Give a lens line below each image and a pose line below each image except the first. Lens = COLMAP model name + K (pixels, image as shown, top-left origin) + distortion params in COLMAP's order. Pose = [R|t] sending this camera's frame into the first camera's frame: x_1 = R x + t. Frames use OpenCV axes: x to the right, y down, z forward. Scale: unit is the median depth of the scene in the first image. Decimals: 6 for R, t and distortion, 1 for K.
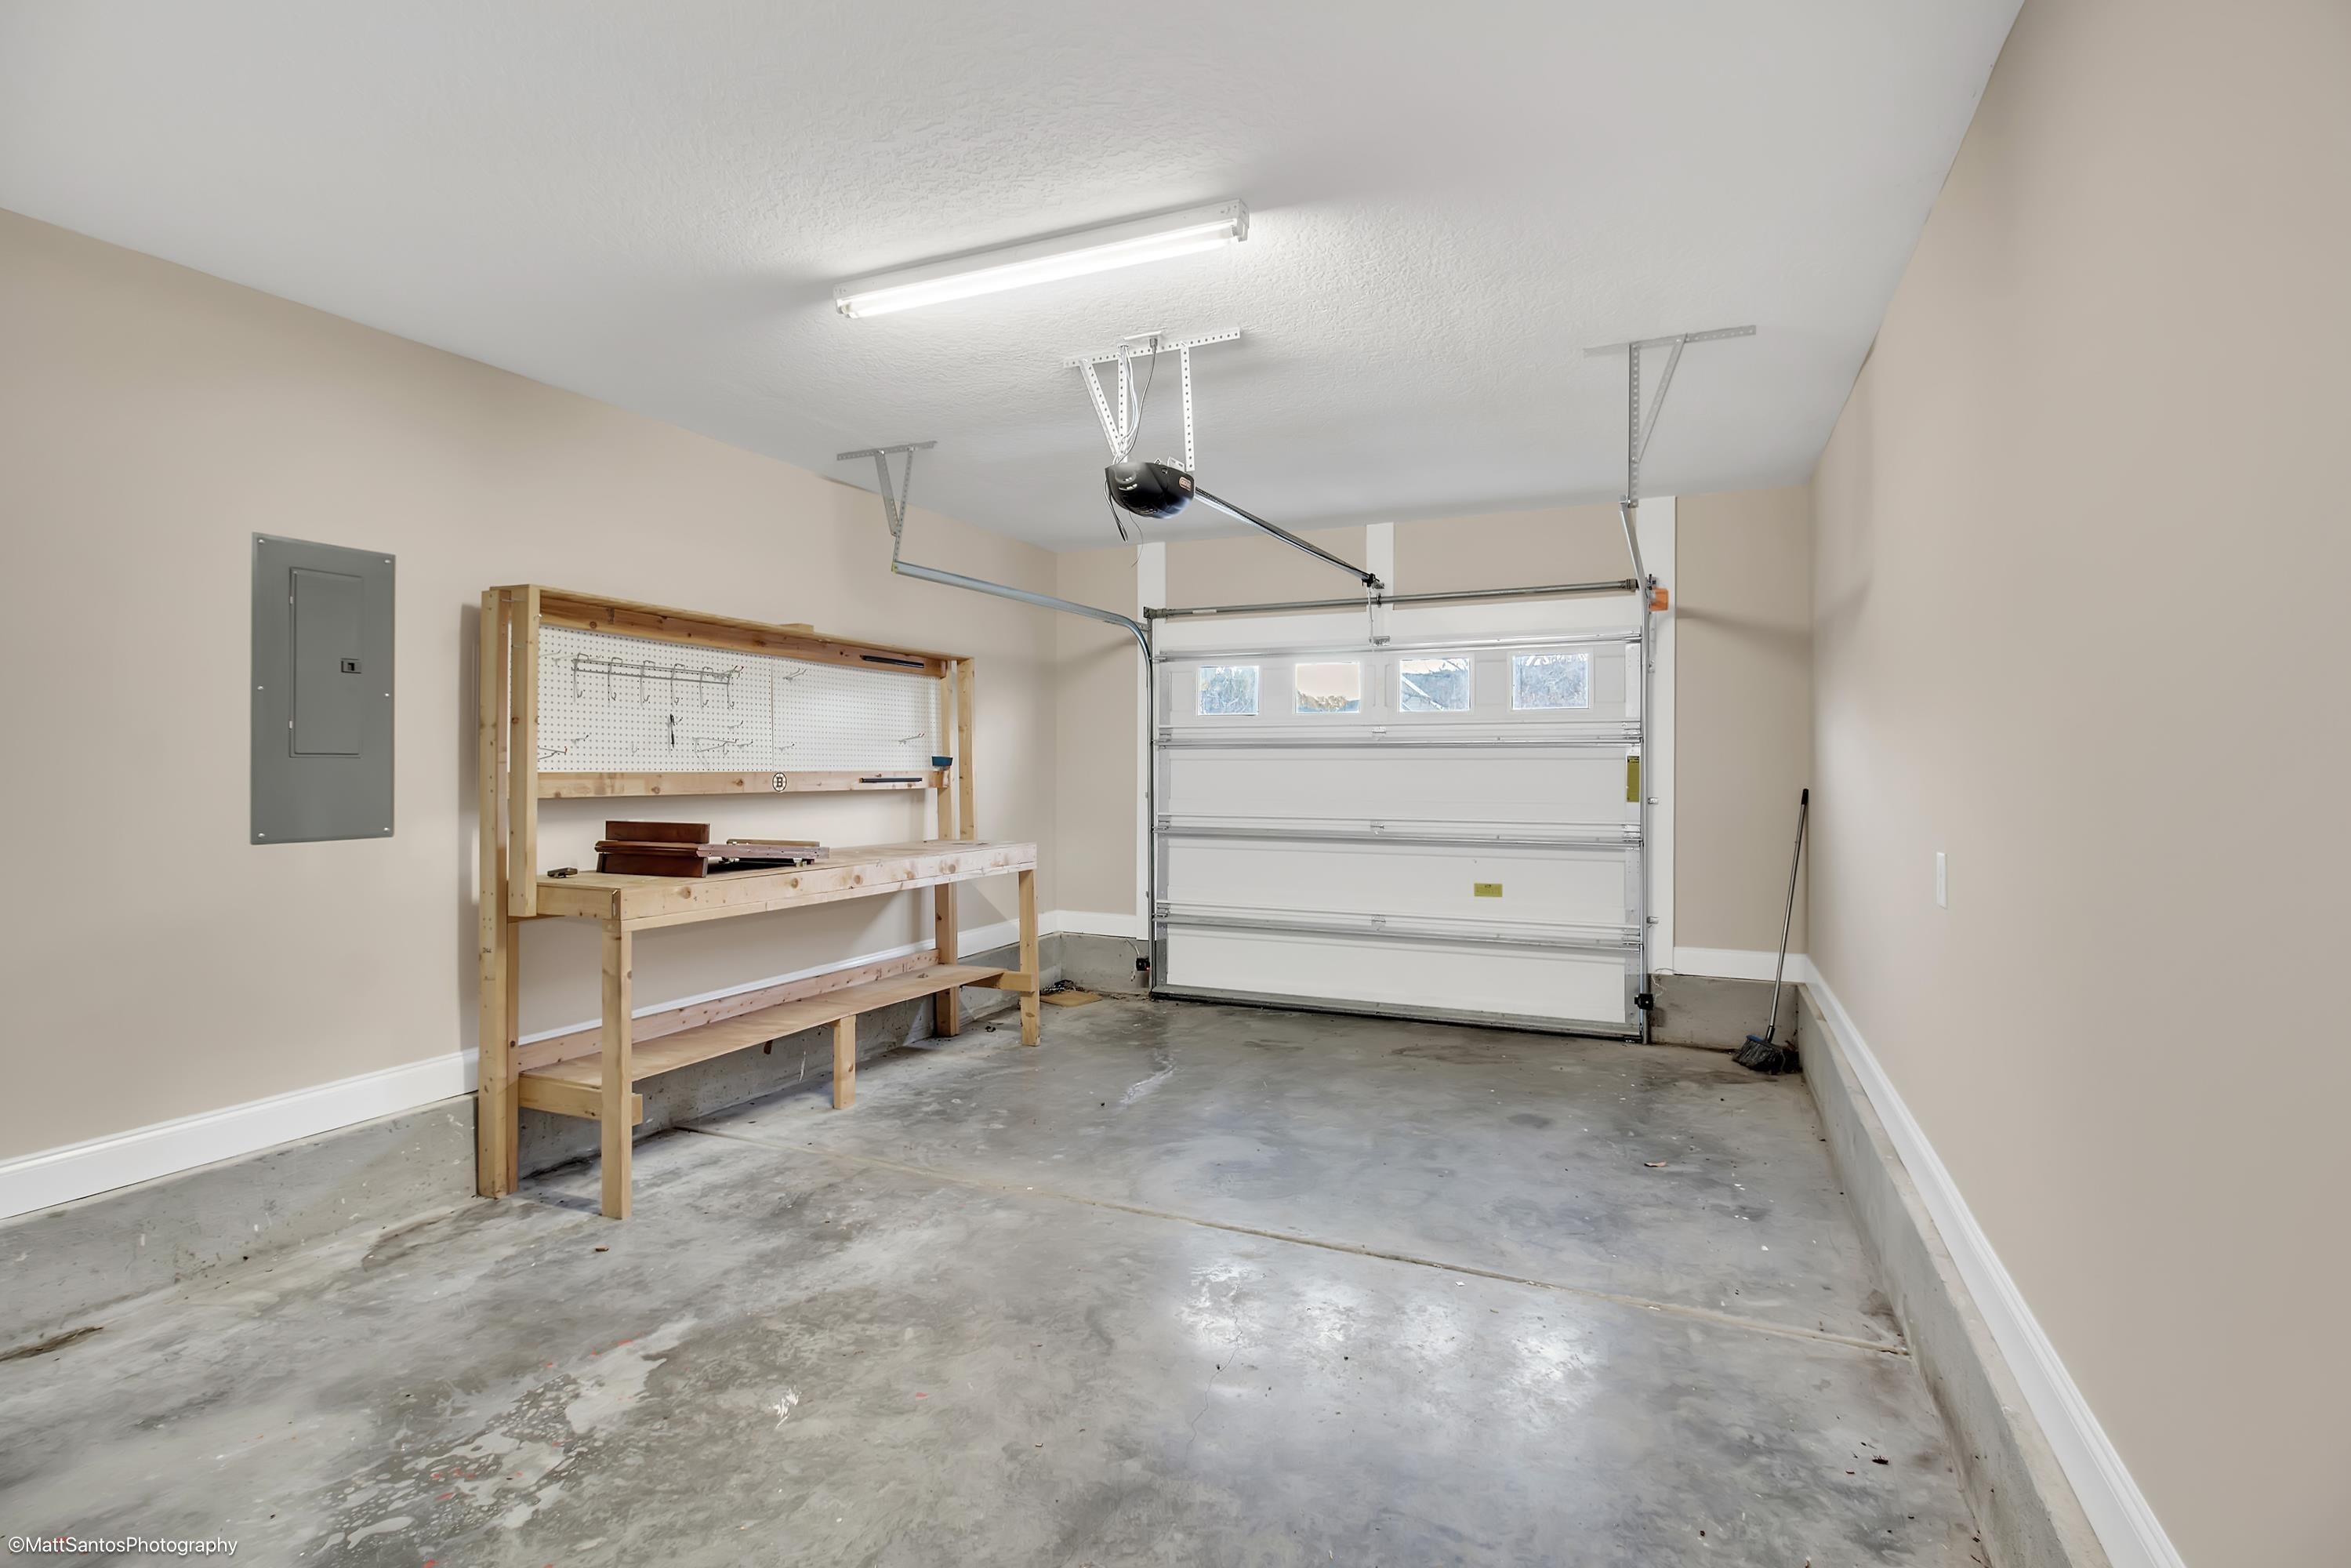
lens RADIAL K [[1117.1, 0, 1193.2], [0, 1117.1, 765.4], [0, 0, 1]] dist [0.001049, -0.015196]
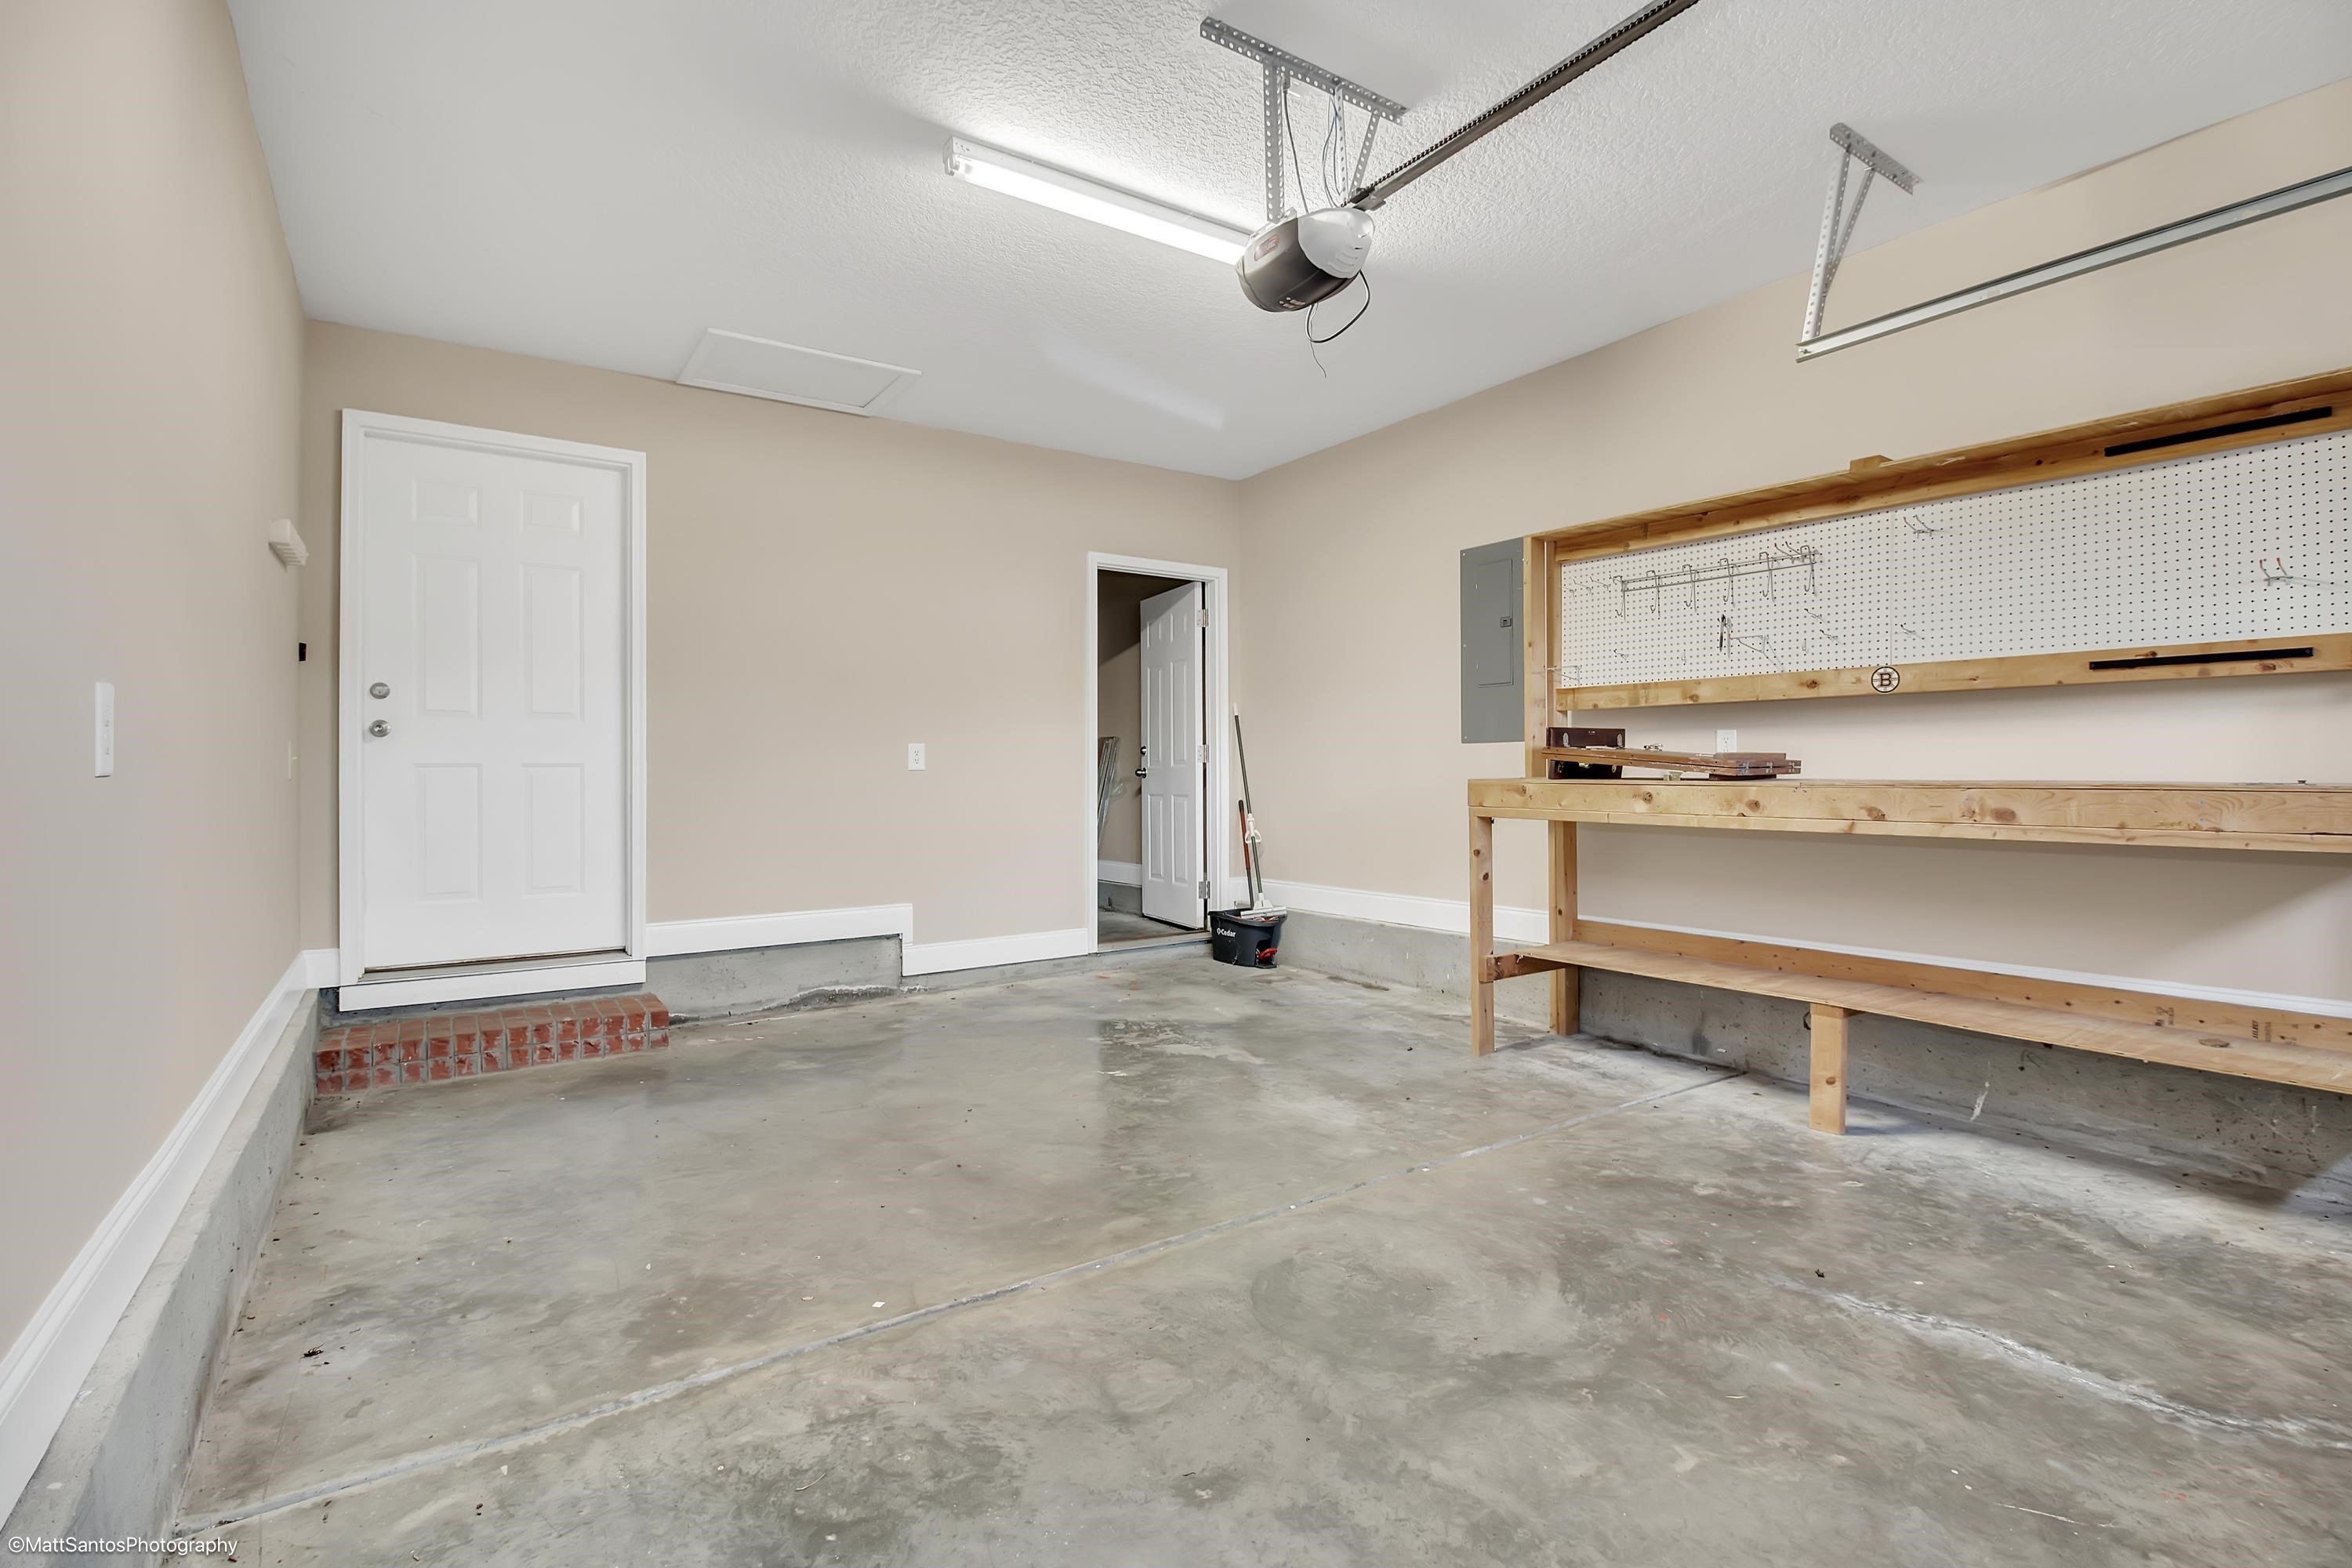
lens RADIAL K [[1111.0, 0, 1208.9], [0, 1111.0, 769.7], [0, 0, 1]] dist [0.002021, -0.013058]
pose [[-0.516538, 0.004143, -0.856254, 0.580475], [0.007839, 0.999969, 0.000110, 0.084874], [0.856228, -0.006656, -0.516555, 1.206368]]
